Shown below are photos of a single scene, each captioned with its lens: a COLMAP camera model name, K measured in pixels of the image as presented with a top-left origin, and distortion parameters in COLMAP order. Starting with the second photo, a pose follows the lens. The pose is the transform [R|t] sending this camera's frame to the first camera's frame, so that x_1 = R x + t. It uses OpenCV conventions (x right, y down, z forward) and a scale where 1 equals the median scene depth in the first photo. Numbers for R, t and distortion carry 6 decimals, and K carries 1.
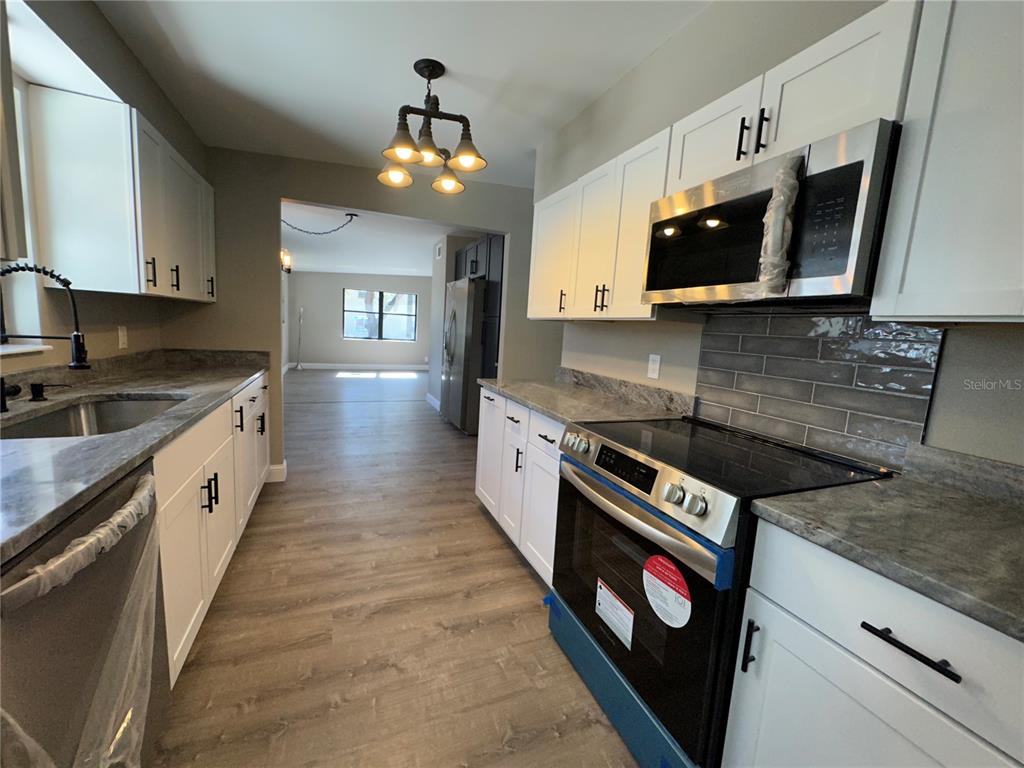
lens RADIAL K [[410.1, 0, 509.9], [0, 410.1, 386.4], [0, 0, 1]] dist [0.003815, -0.000030]
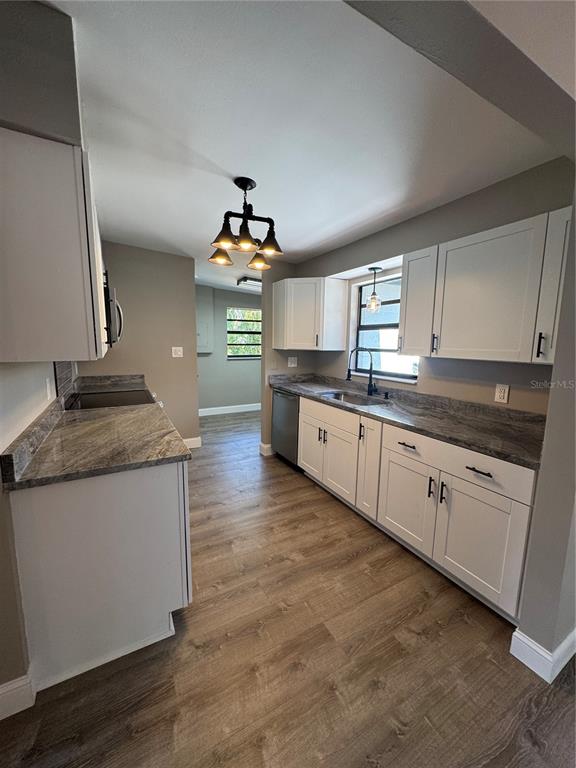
lens RADIAL K [[306.3, 0, 285.9], [0, 306.3, 388.0], [0, 0, 1]] dist [-0.001987, 0.000944]
pose [[-0.991020, -0.059024, -0.119981, -0.194438], [-0.090394, 0.956933, 0.275876, -0.315678], [0.098531, 0.284244, -0.953676, 1.731971]]
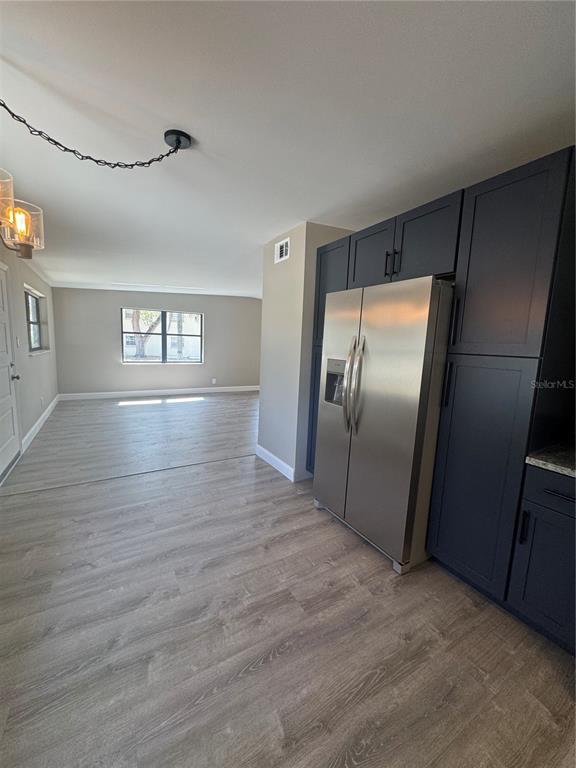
lens RADIAL K [[306.3, 0, 285.0], [0, 306.3, 382.9], [0, 0, 1]] dist [-0.001987, 0.000944]
pose [[0.990359, -0.042798, 0.131744, -0.608679], [0.042614, 0.999083, 0.004216, -0.267876], [-0.131804, 0.001439, 0.991275, 1.208336]]
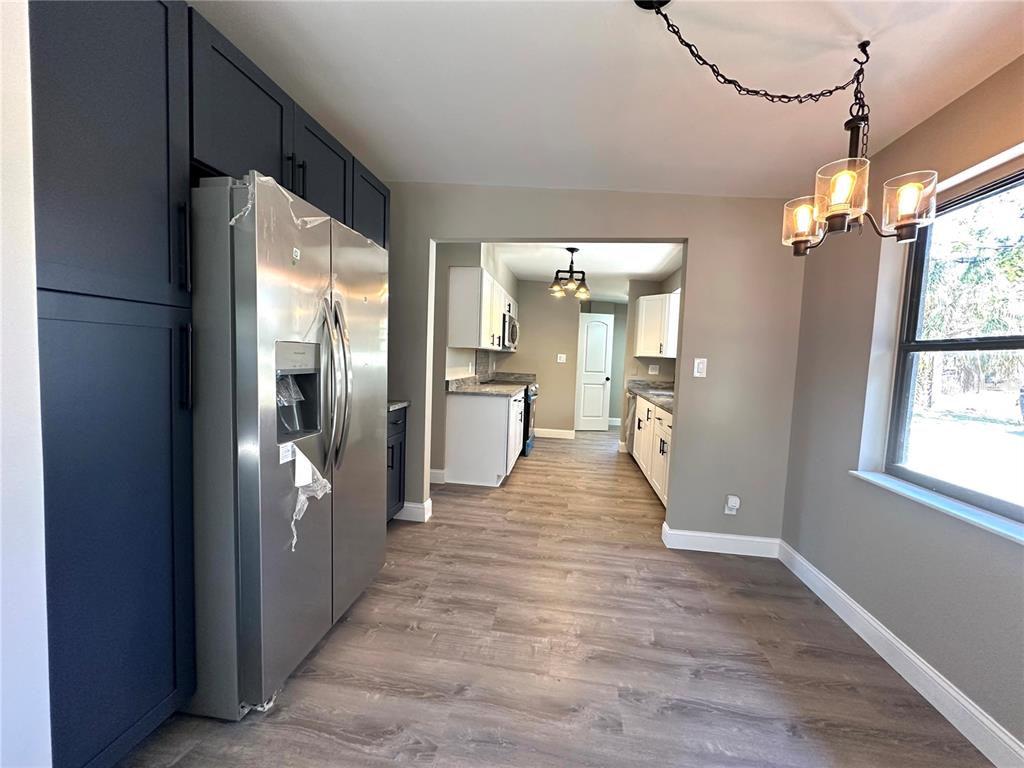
lens RADIAL K [[410.1, 0, 513.5], [0, 410.1, 382.7], [0, 0, 1]] dist [0.003815, -0.000030]
pose [[-0.858441, -0.130185, 0.496116, -0.909860], [-0.024109, 0.976425, 0.214505, -0.416774], [-0.512346, 0.172179, -0.841342, 2.565904]]
